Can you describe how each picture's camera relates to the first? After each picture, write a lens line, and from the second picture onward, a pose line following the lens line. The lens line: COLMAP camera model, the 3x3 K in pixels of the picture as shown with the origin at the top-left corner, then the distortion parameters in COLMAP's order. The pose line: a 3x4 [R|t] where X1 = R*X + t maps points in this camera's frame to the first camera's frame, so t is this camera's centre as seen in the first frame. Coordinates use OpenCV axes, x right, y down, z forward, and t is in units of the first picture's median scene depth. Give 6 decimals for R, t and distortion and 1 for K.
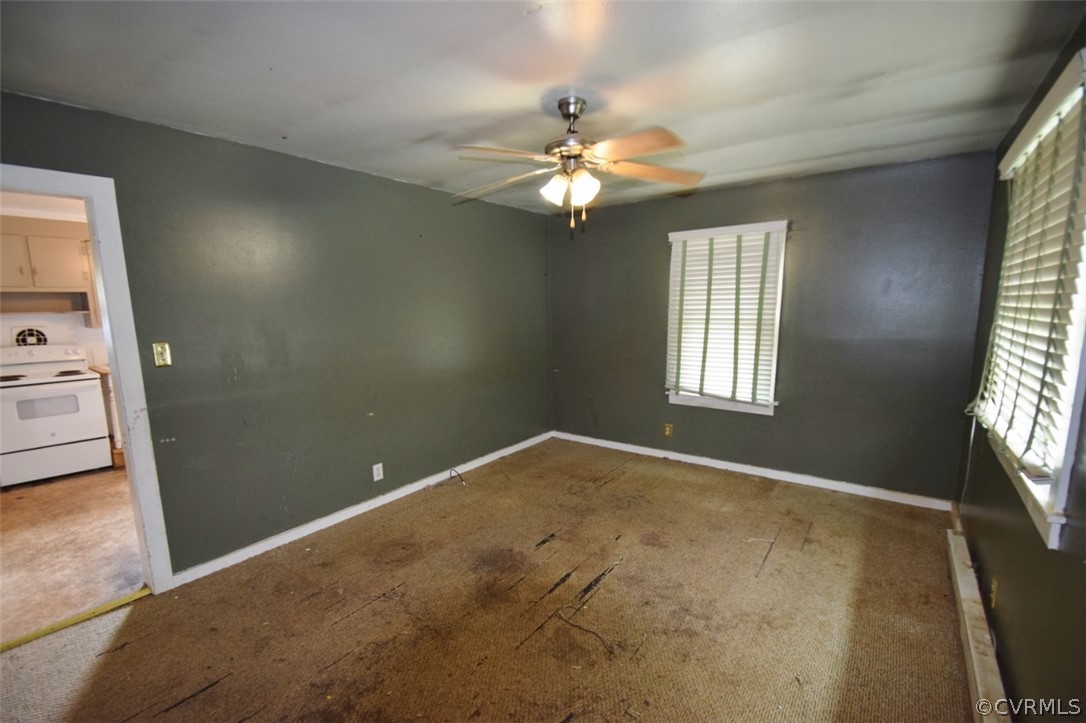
lens RADIAL K [[479.7, 0, 536.8], [0, 479.7, 382.9], [0, 0, 1]] dist [0.017864, -0.017215]
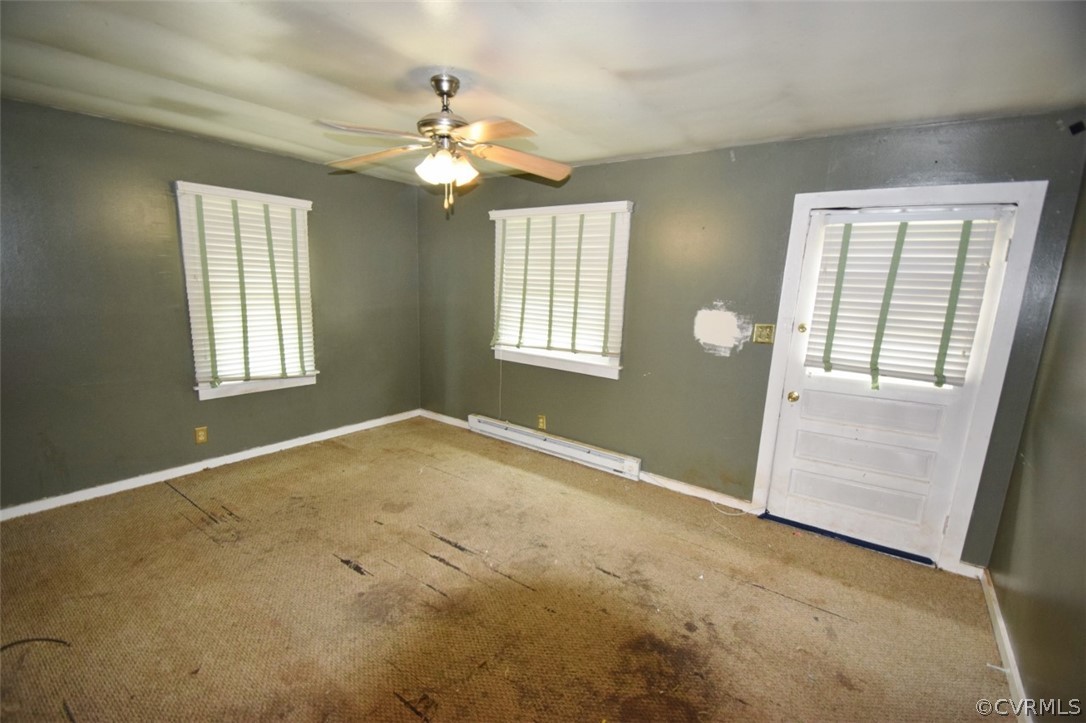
lens RADIAL K [[479.7, 0, 536.8], [0, 479.7, 382.9], [0, 0, 1]] dist [0.017864, -0.017215]
pose [[-0.005887, -0.195727, 0.980641, -0.572461], [0.126780, 0.972598, 0.194883, -0.081161], [-0.991913, 0.125473, 0.019088, 0.487929]]
